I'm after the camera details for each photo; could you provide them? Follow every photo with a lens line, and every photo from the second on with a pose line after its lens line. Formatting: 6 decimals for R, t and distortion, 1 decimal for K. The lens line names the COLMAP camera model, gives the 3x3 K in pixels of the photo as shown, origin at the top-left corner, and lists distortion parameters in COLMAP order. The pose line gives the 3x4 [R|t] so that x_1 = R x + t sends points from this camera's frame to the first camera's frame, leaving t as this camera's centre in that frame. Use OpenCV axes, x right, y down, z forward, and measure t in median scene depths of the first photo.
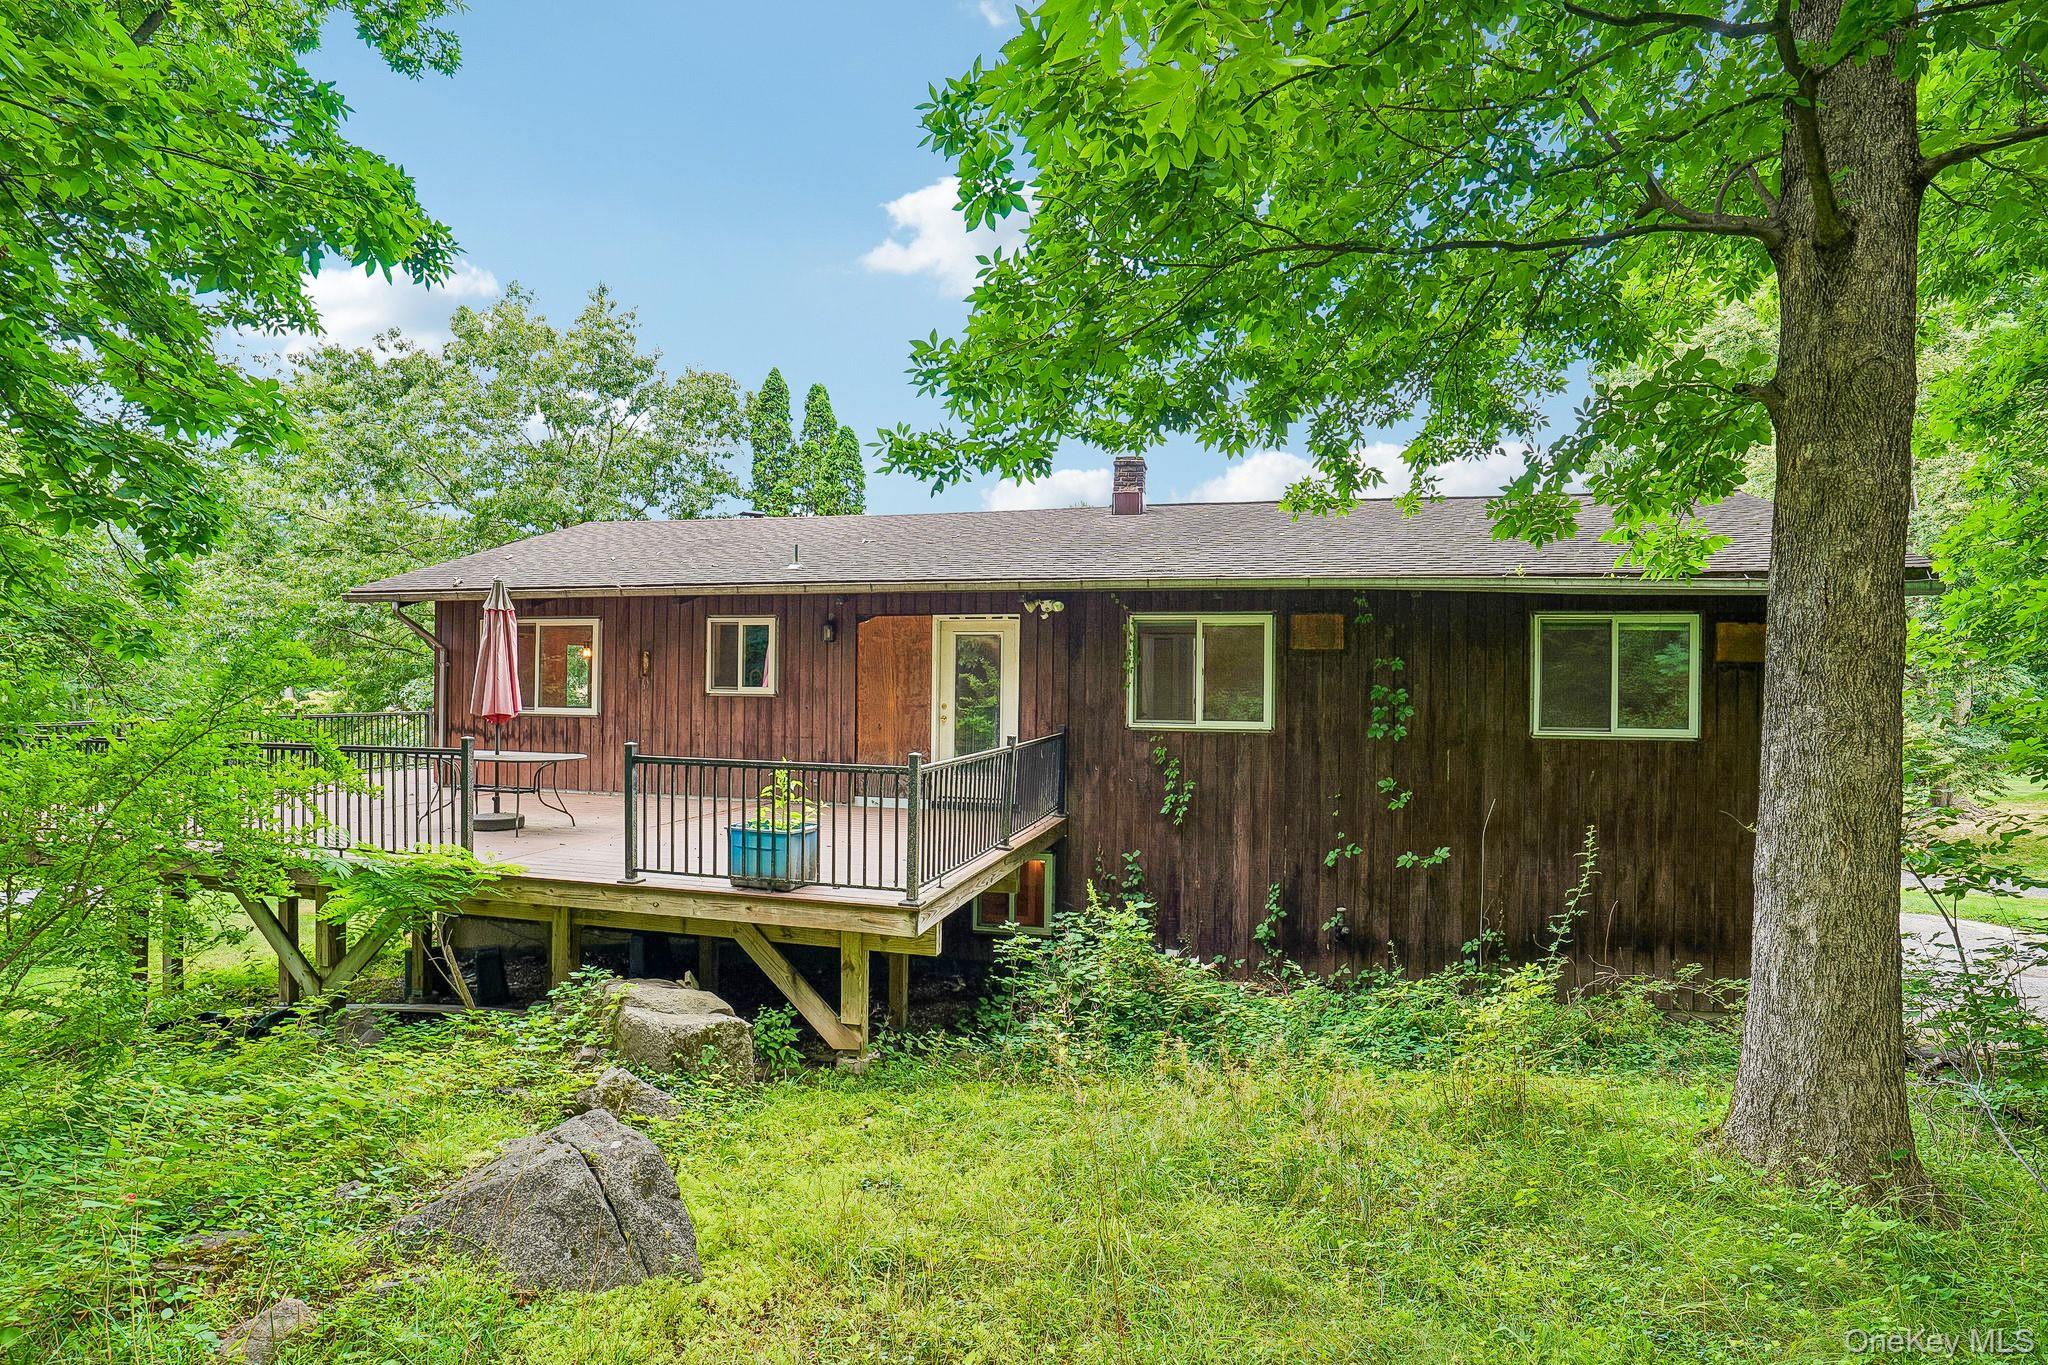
lens RADIAL K [[1056.2, 0, 1029.3], [0, 1056.2, 682.2], [0, 0, 1]] dist [-0.068386, -0.000142]
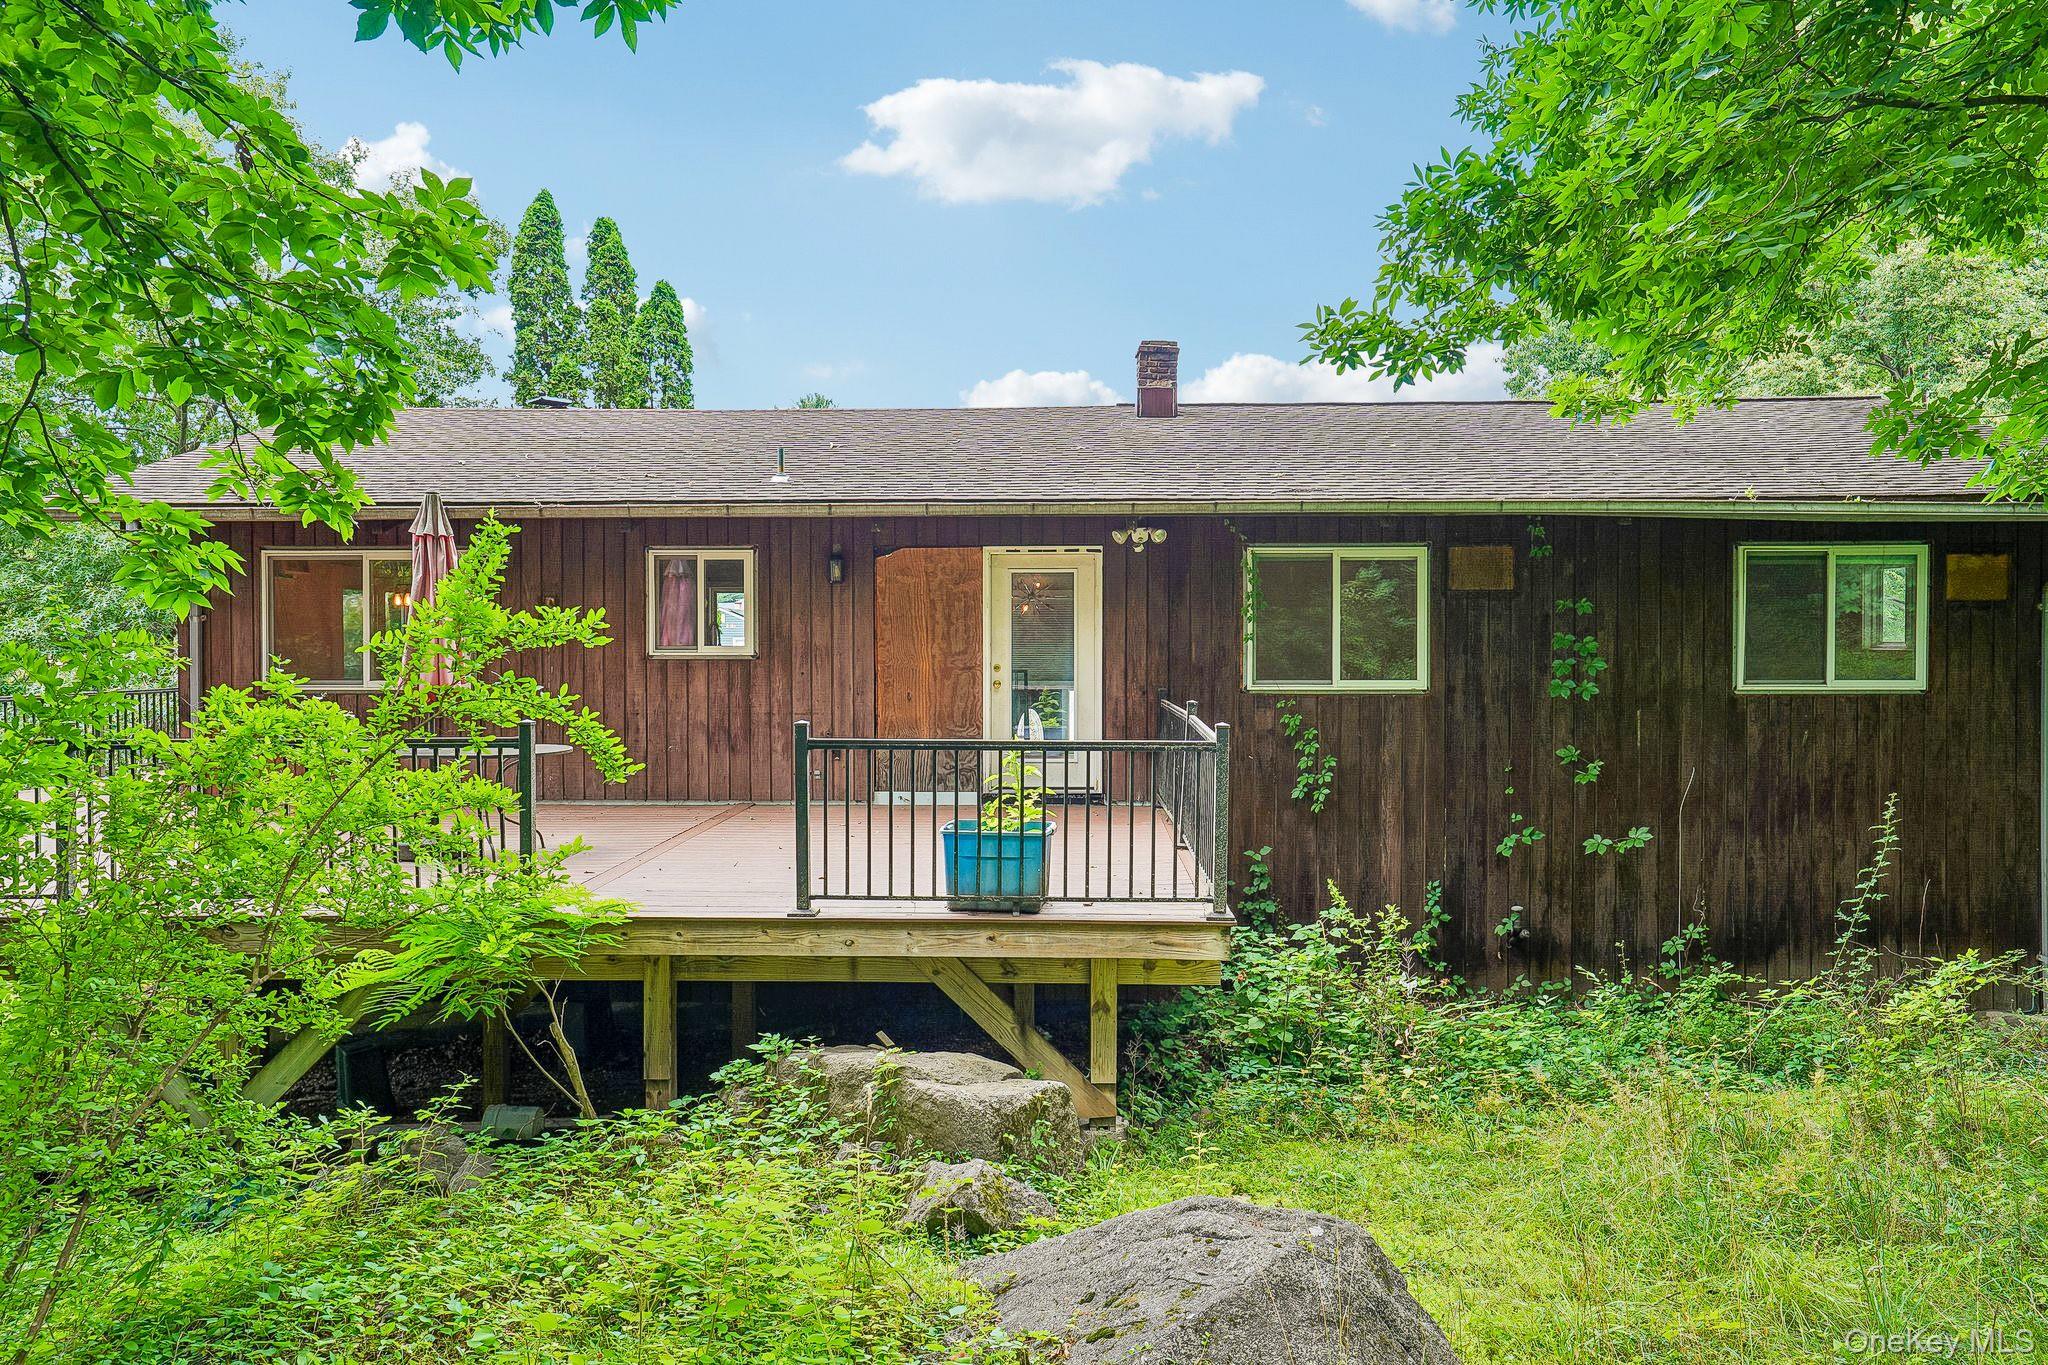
lens RADIAL K [[1407.2, 0, 1028.9], [0, 1407.2, 676.8], [0, 0, 1]] dist [0.006187, 0.000676]
pose [[0.977026, -0.017874, 0.212368, -0.305826], [0.012185, 0.999532, 0.028067, 0.001441], [-0.212770, -0.024834, 0.976787, 0.013291]]
